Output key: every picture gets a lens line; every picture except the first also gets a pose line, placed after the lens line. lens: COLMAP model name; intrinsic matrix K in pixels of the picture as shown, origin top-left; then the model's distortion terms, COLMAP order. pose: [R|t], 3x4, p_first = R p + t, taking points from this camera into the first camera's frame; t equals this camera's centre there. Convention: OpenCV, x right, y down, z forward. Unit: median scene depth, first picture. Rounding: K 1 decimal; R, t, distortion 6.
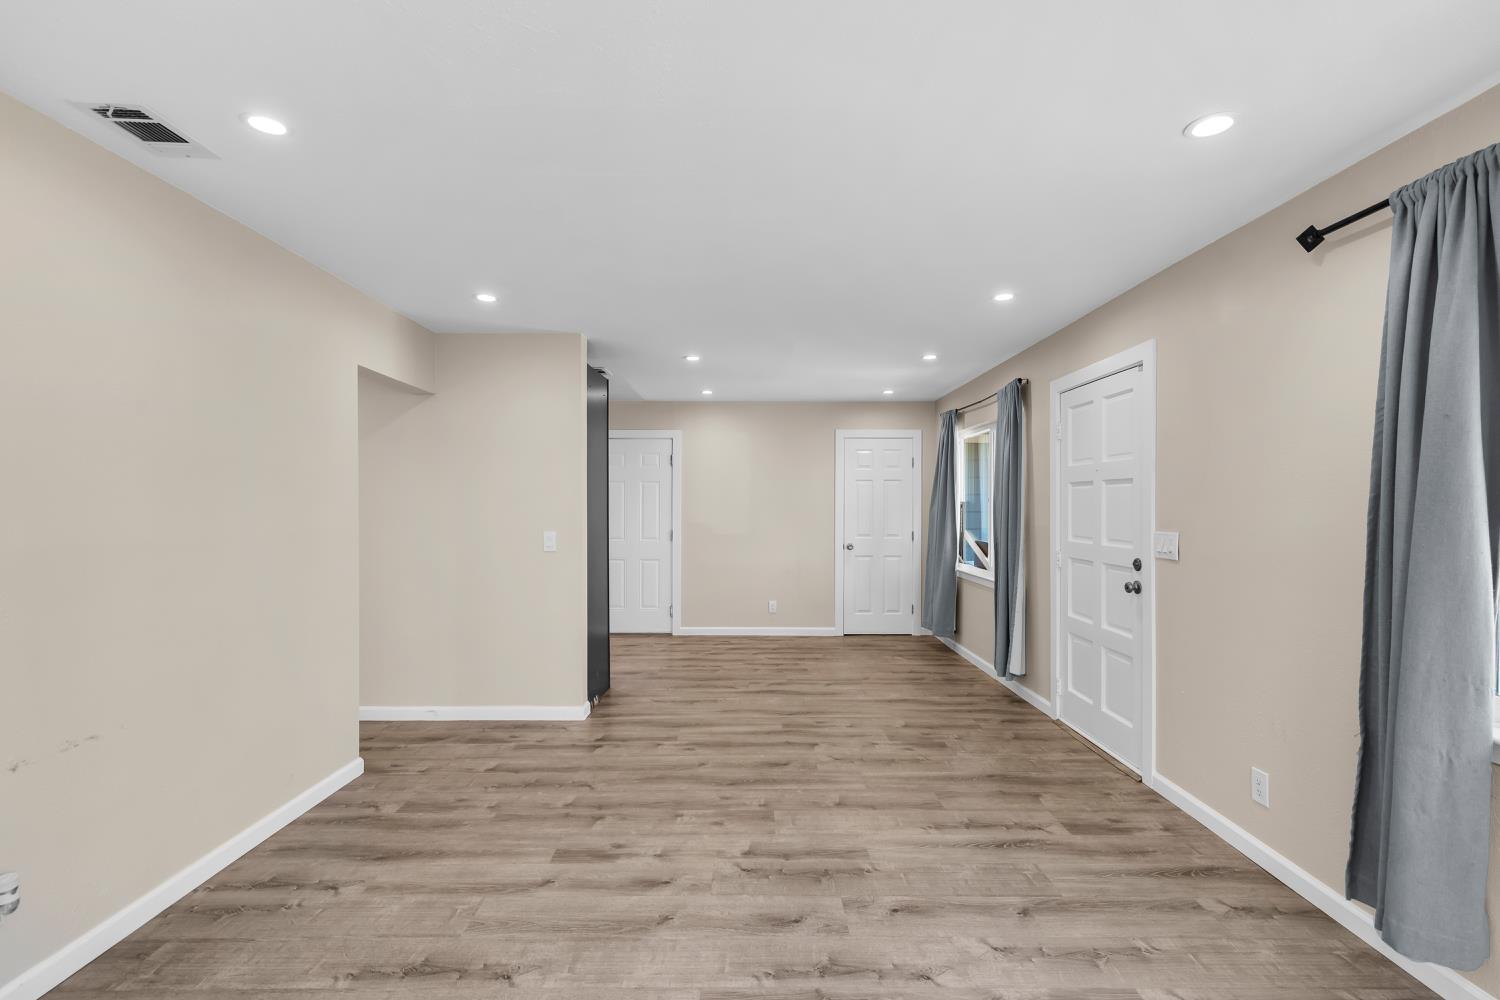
lens RADIAL K [[683.9, 0, 750.8], [0, 683.9, 506.0], [0, 0, 1]] dist [-0.000635, 0.000461]
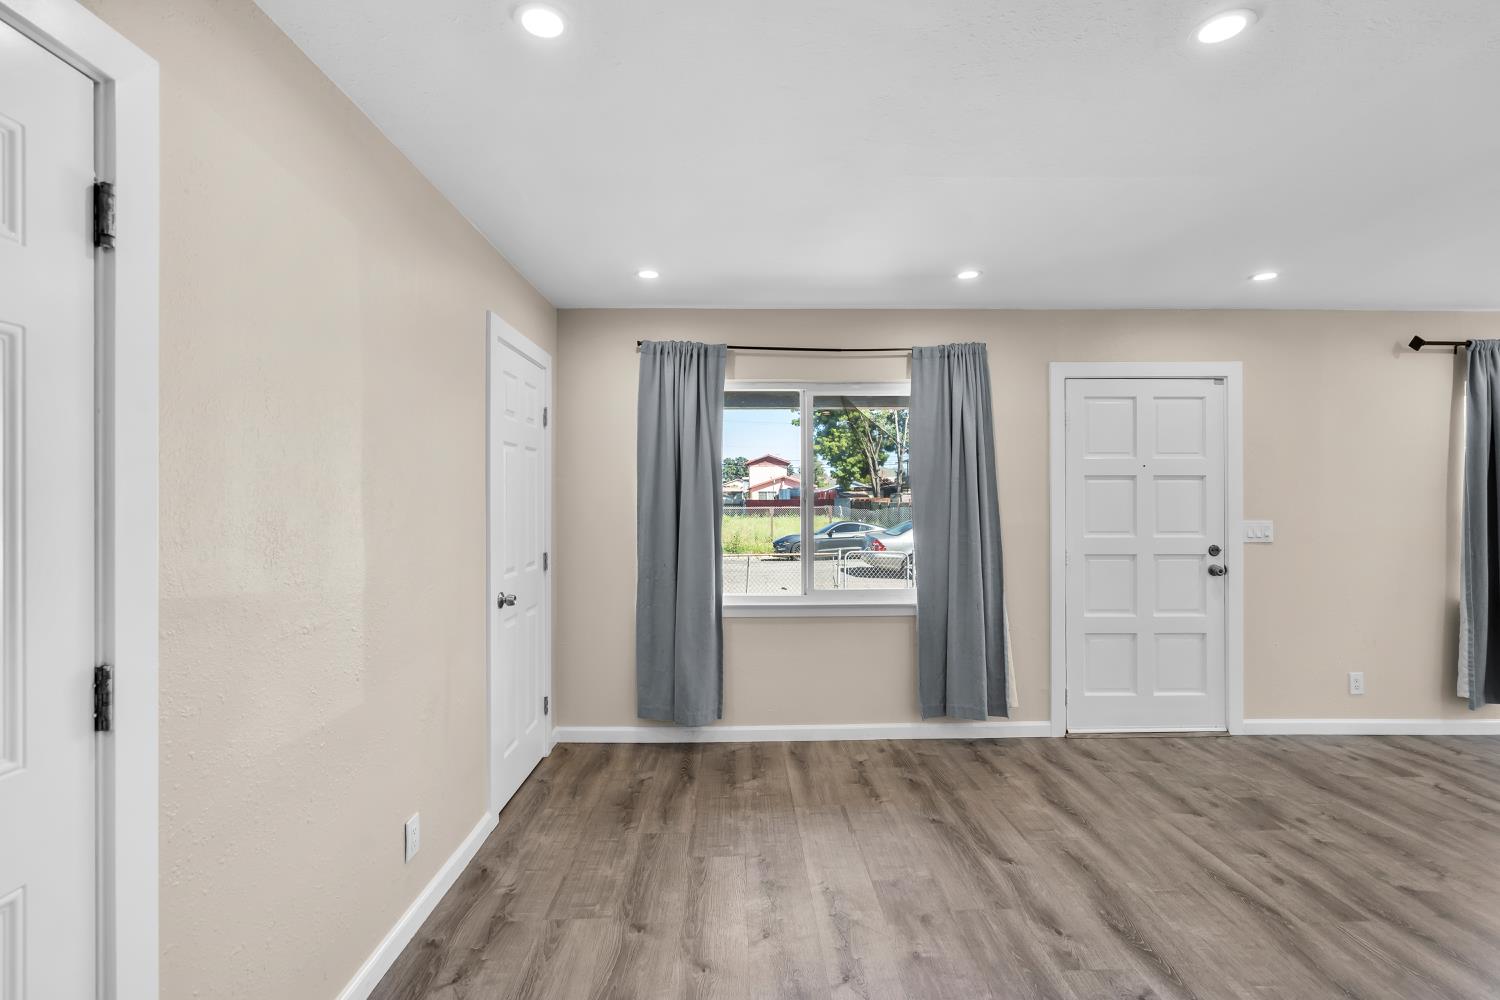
lens RADIAL K [[687.1, 0, 742.2], [0, 687.1, 493.3], [0, 0, 1]] dist [-0.002459, 0.000298]
pose [[-0.012358, 0.007979, 0.999892, -0.596818], [0.004547, 0.999958, -0.007924, -0.005532], [-0.999913, 0.004449, -0.012394, 1.851299]]
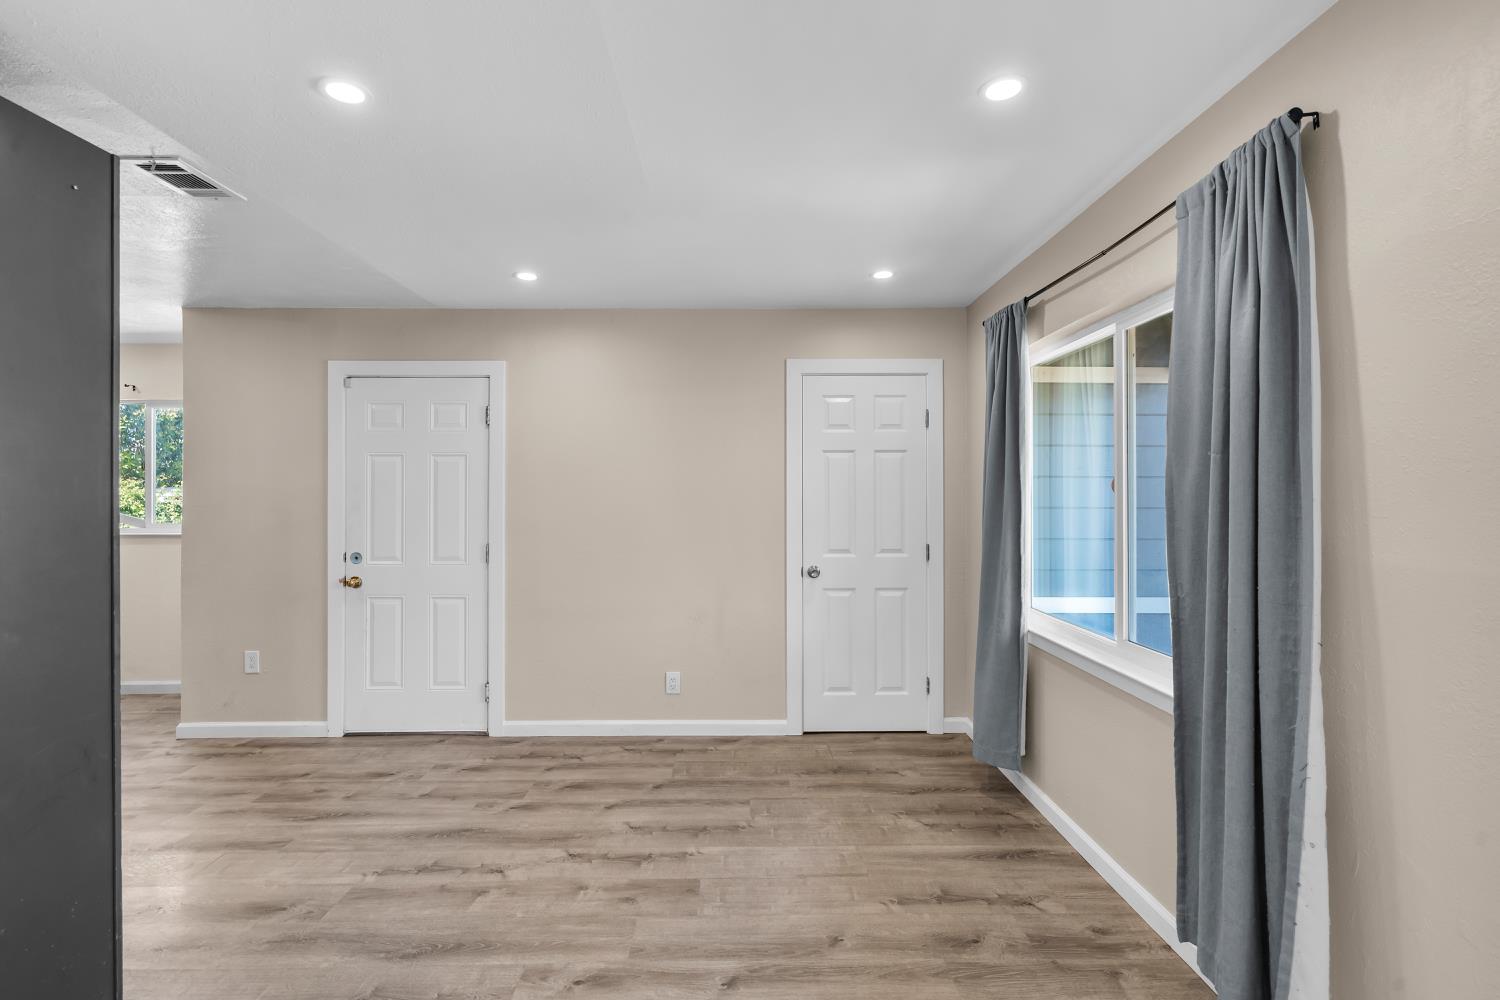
lens RADIAL K [[687.1, 0, 742.2], [0, 687.1, 493.3], [0, 0, 1]] dist [-0.002459, 0.000298]
pose [[0.999943, -0.004497, 0.009712, 0.179192], [0.004521, 0.999987, -0.002461, -0.005760], [-0.009701, 0.002505, 0.999950, 0.971172]]
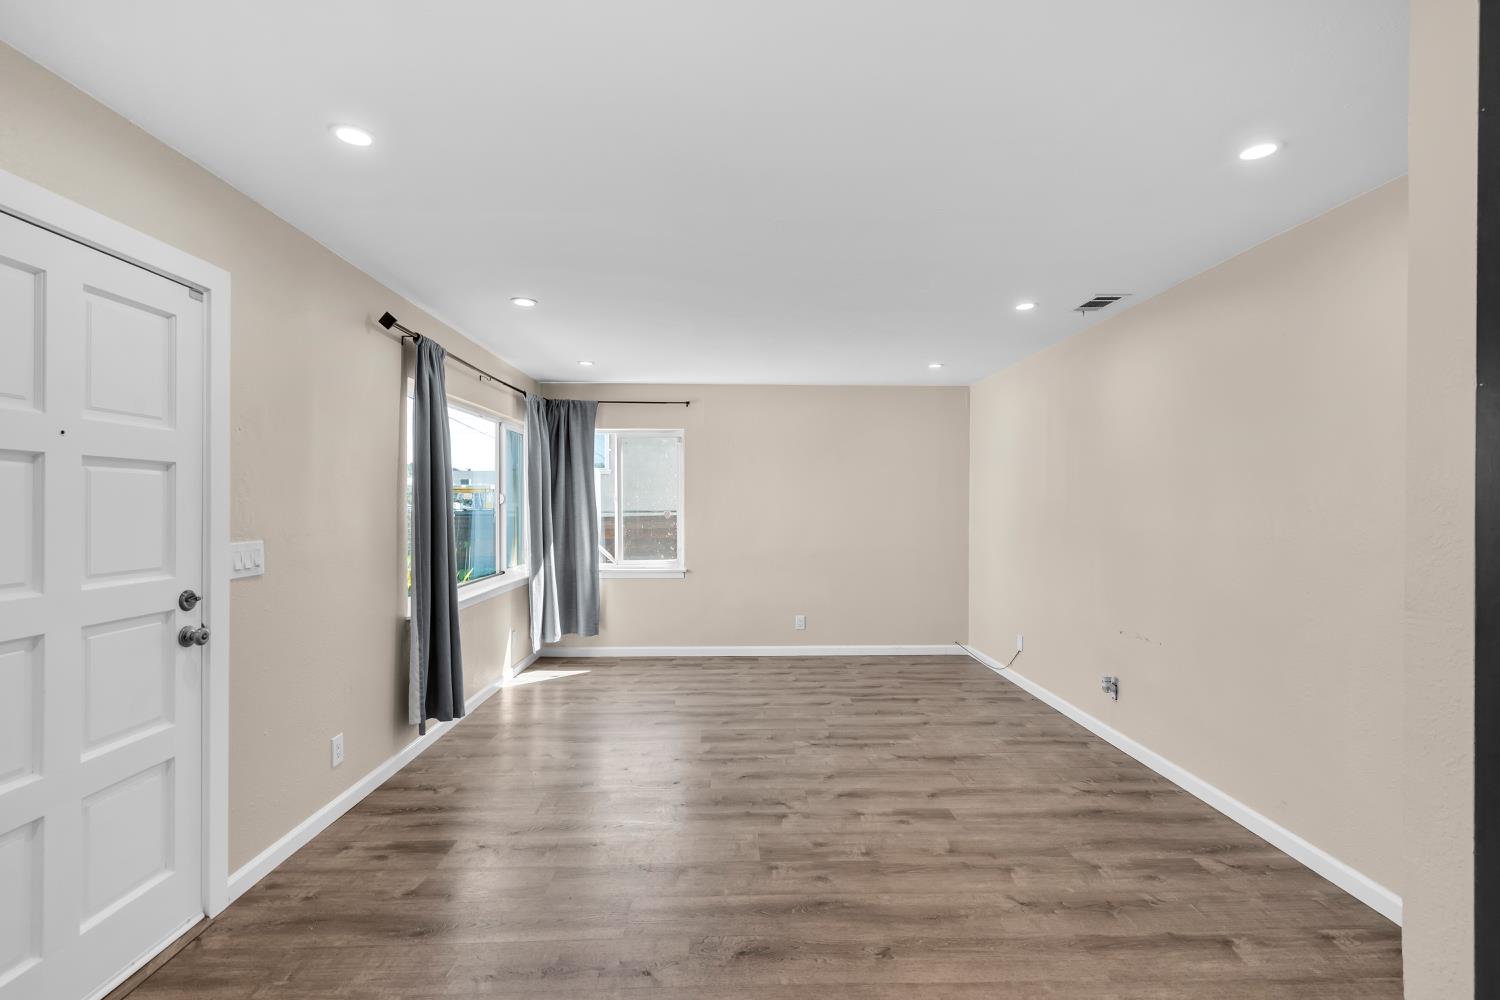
lens RADIAL K [[683.9, 0, 750.8], [0, 683.9, 506.0], [0, 0, 1]] dist [-0.000635, 0.000461]
pose [[-0.999550, -0.001943, -0.029946, 0.065420], [-0.002112, 0.999982, 0.005614, -0.006685], [0.029935, 0.005675, -0.999536, 1.683982]]
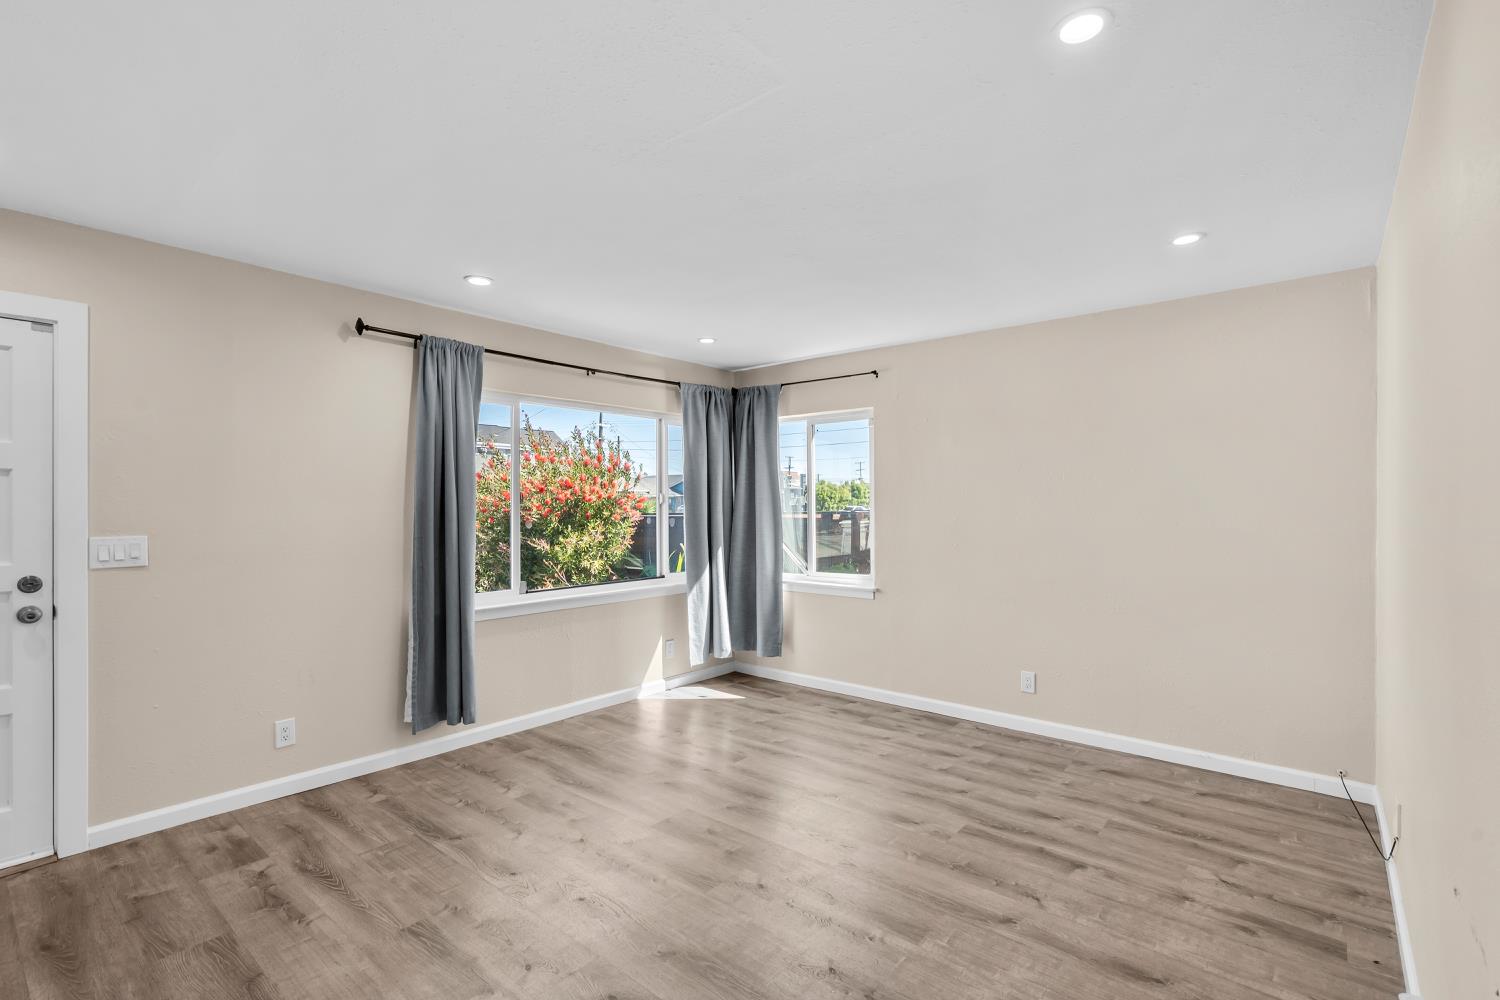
lens RADIAL K [[683.9, 0, 750.8], [0, 683.9, 506.0], [0, 0, 1]] dist [-0.000635, 0.000461]
pose [[-0.763688, 0.000541, 0.645585, -0.539487], [0.003106, 0.999991, 0.002836, -0.000642], [-0.645578, 0.004171, -0.763683, 1.085639]]
